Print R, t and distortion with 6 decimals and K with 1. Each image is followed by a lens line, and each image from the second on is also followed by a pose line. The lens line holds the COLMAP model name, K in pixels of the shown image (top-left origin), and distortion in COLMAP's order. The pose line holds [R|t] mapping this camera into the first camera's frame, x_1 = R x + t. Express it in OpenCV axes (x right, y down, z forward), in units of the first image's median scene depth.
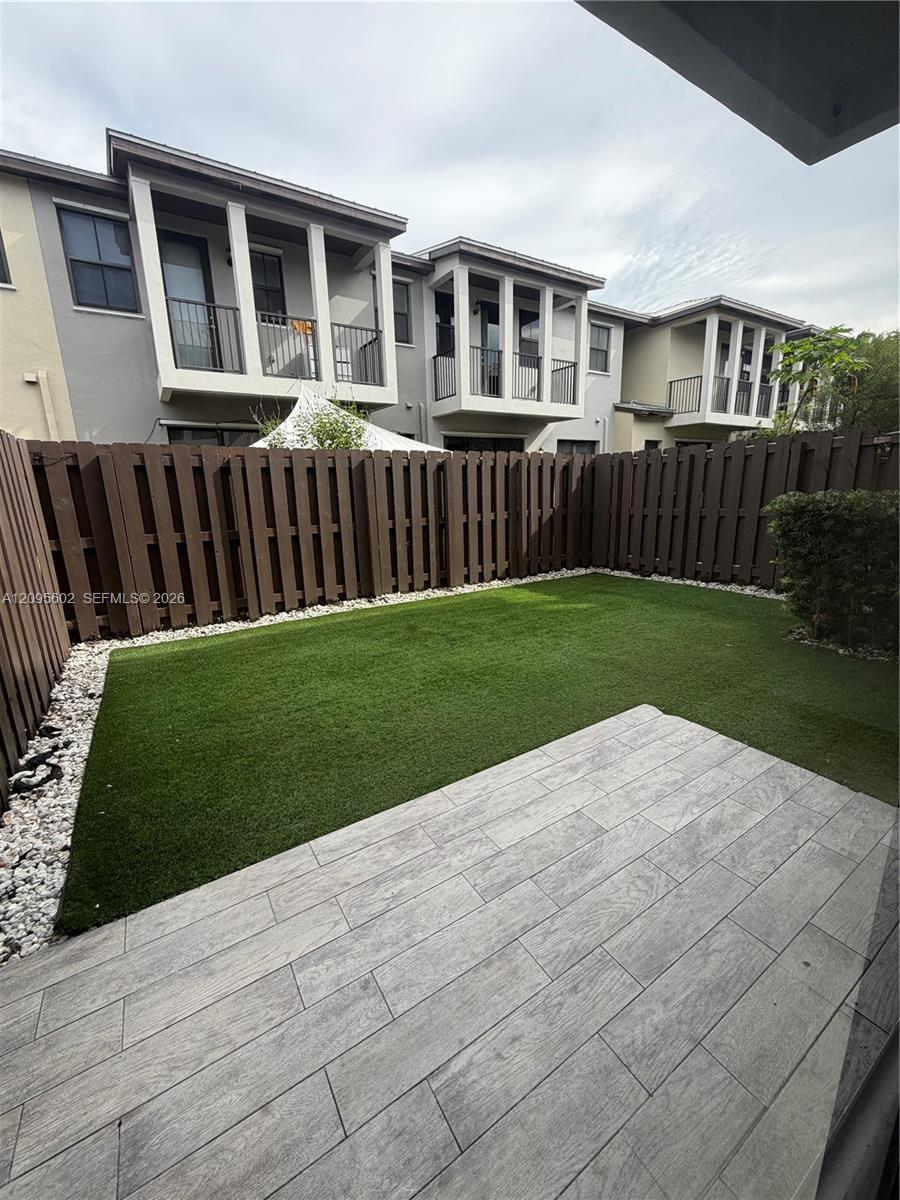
lens RADIAL K [[478.1, 0, 454.4], [0, 478.1, 597.8], [0, 0, 1]] dist [-0.004508, 0.000359]
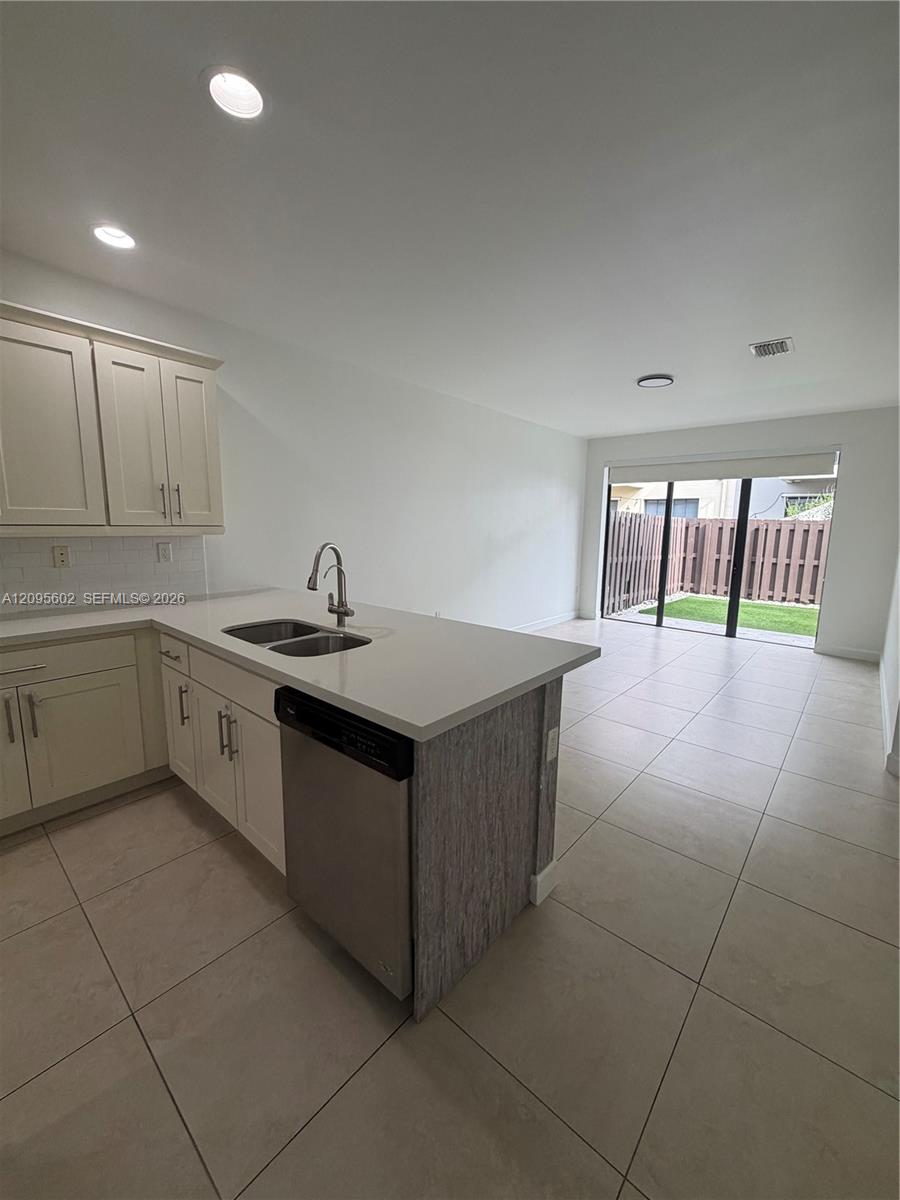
lens RADIAL K [[478.1, 0, 451.7], [0, 478.1, 600.6], [0, 0, 1]] dist [-0.004508, 0.000359]
pose [[0.280959, 0.180971, -0.942503, 1.130019], [-0.243768, 0.963310, 0.112300, 0.128901], [0.928245, 0.198200, 0.314765, -0.841695]]
